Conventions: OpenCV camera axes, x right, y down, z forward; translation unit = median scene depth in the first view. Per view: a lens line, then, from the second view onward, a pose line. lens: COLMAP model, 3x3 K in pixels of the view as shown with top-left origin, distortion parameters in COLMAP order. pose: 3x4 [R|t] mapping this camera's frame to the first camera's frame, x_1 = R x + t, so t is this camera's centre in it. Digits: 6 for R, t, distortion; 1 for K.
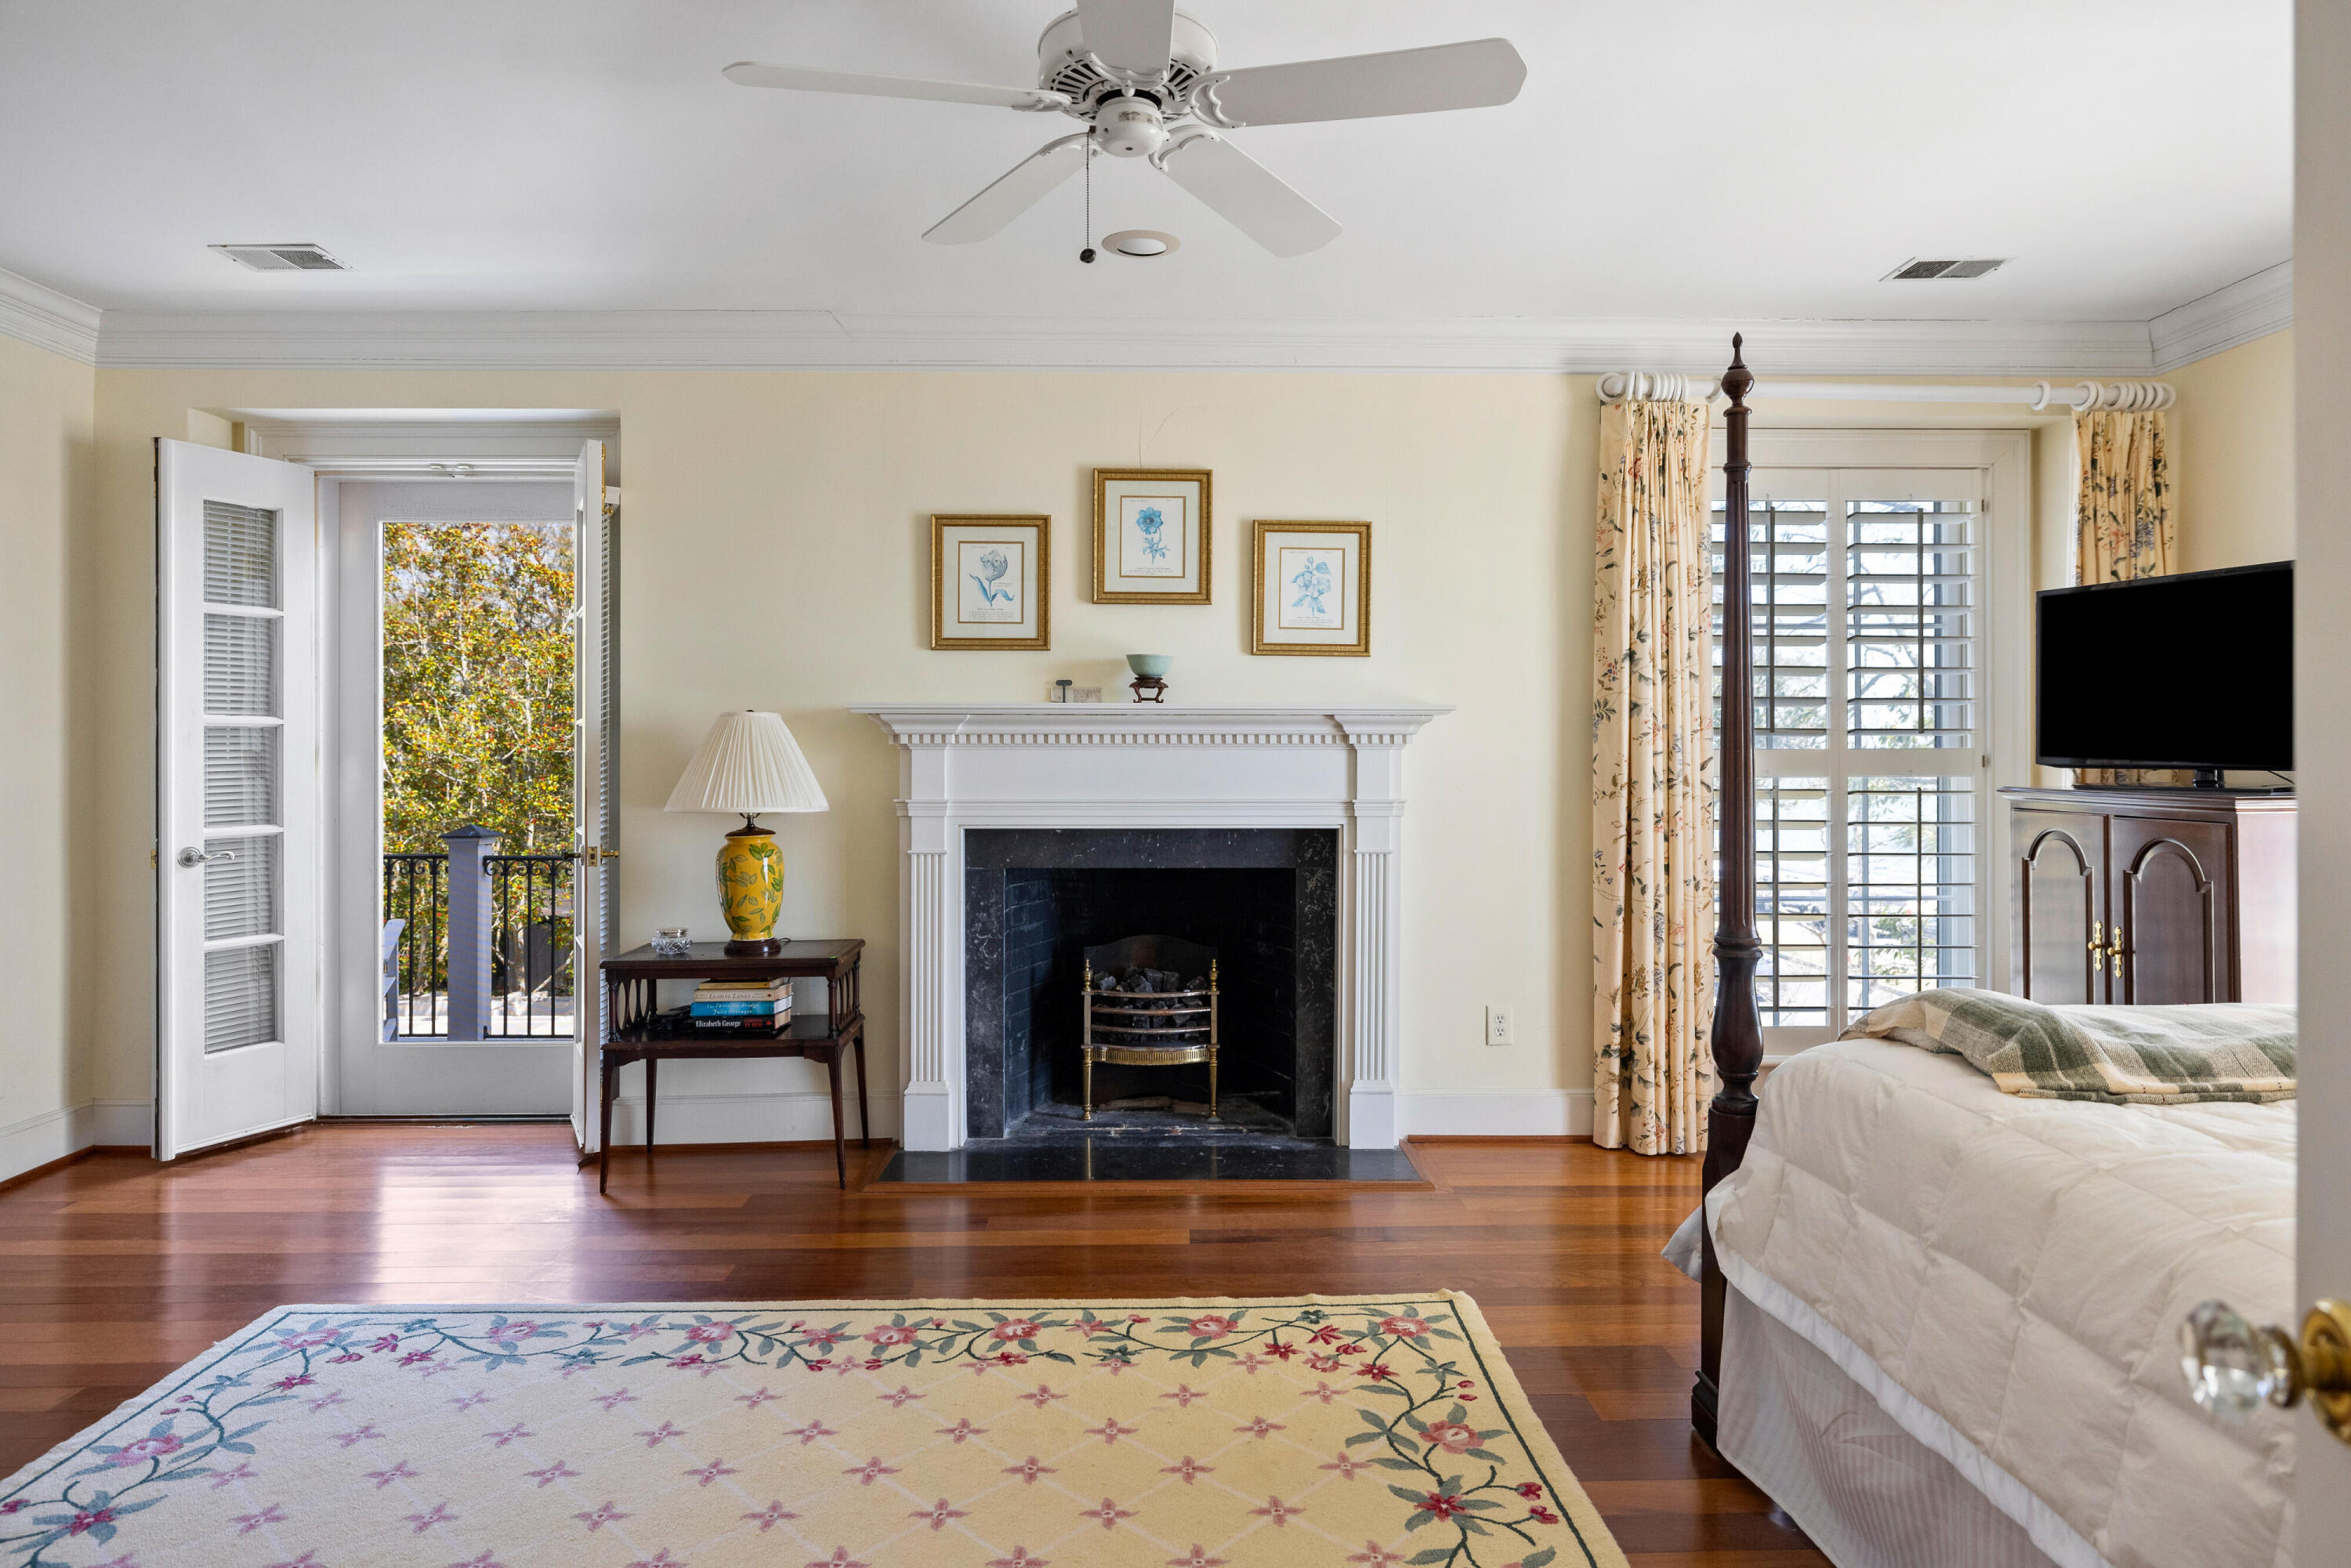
lens RADIAL K [[1393.5, 0, 1177.7], [0, 1393.5, 763.0], [0, 0, 1]] dist [-0.006884, 0.001569]
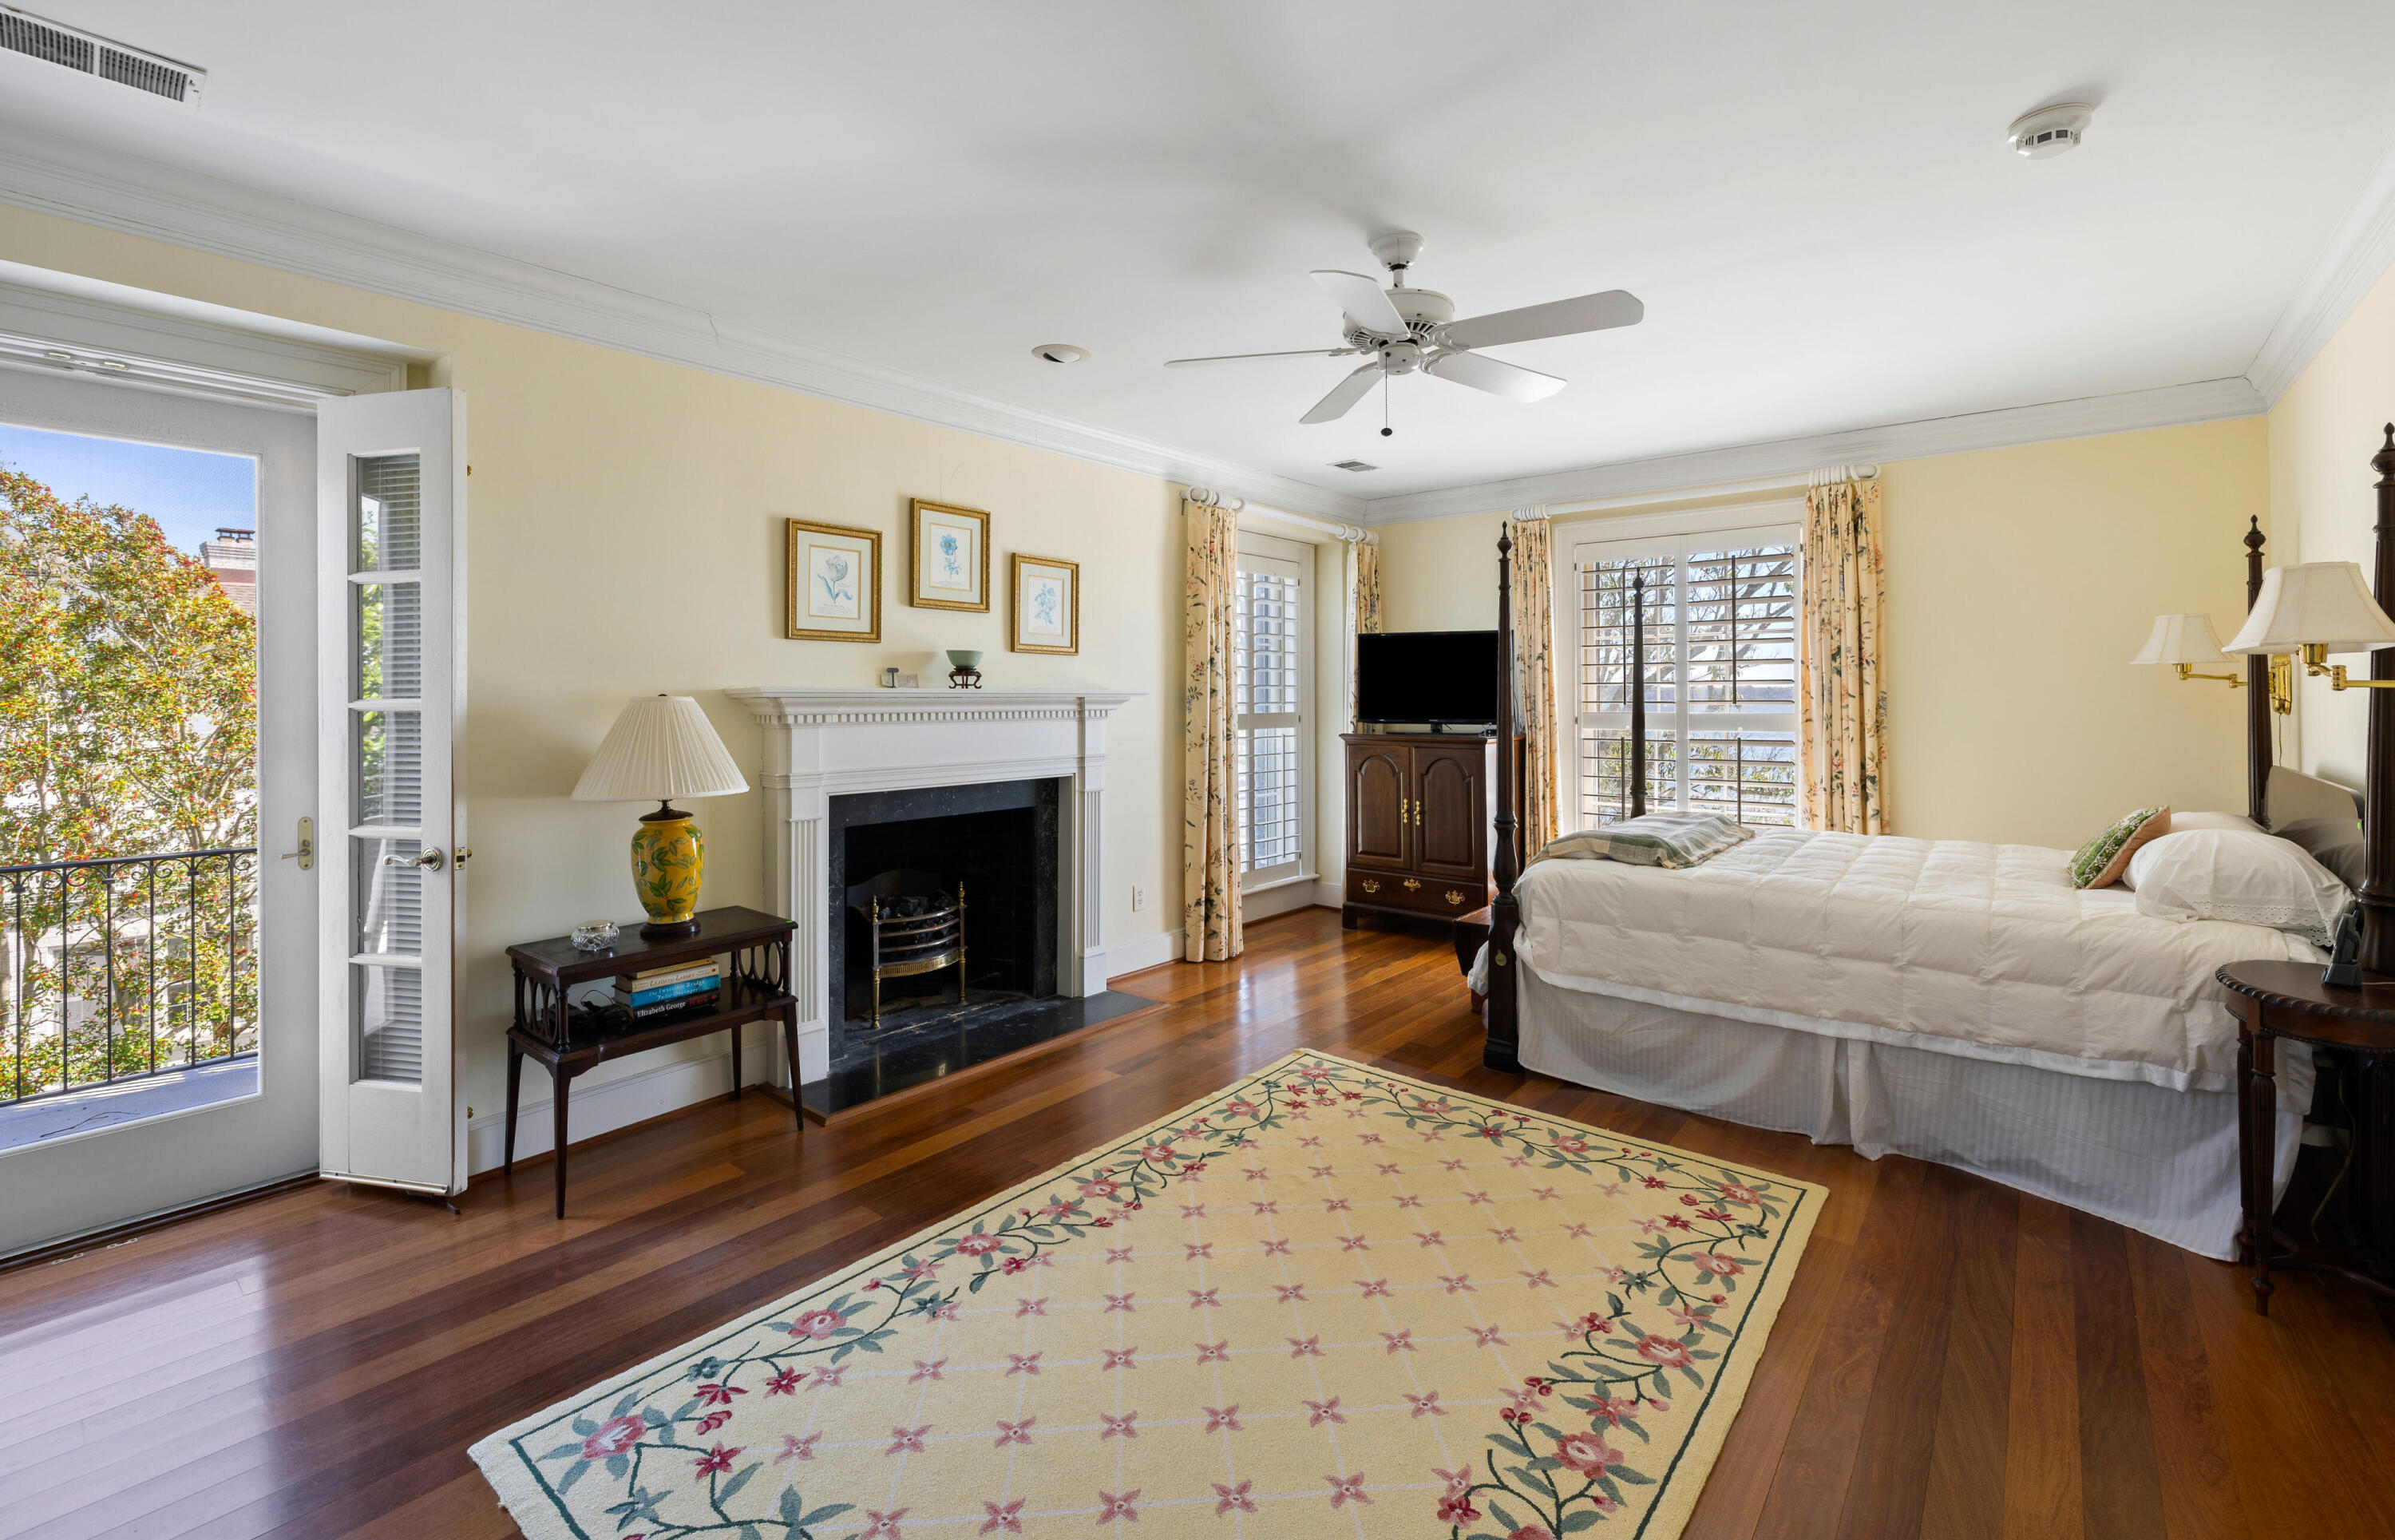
lens RADIAL K [[1025.4, 0, 1224.4], [0, 1025.4, 704.5], [0, 0, 1]] dist [-0.000361, -0.000056]
pose [[0.646795, -0.007482, 0.762627, -0.597636], [0.007551, 0.999966, 0.003406, -0.029262], [-0.762626, 0.003556, 0.646829, 0.203769]]
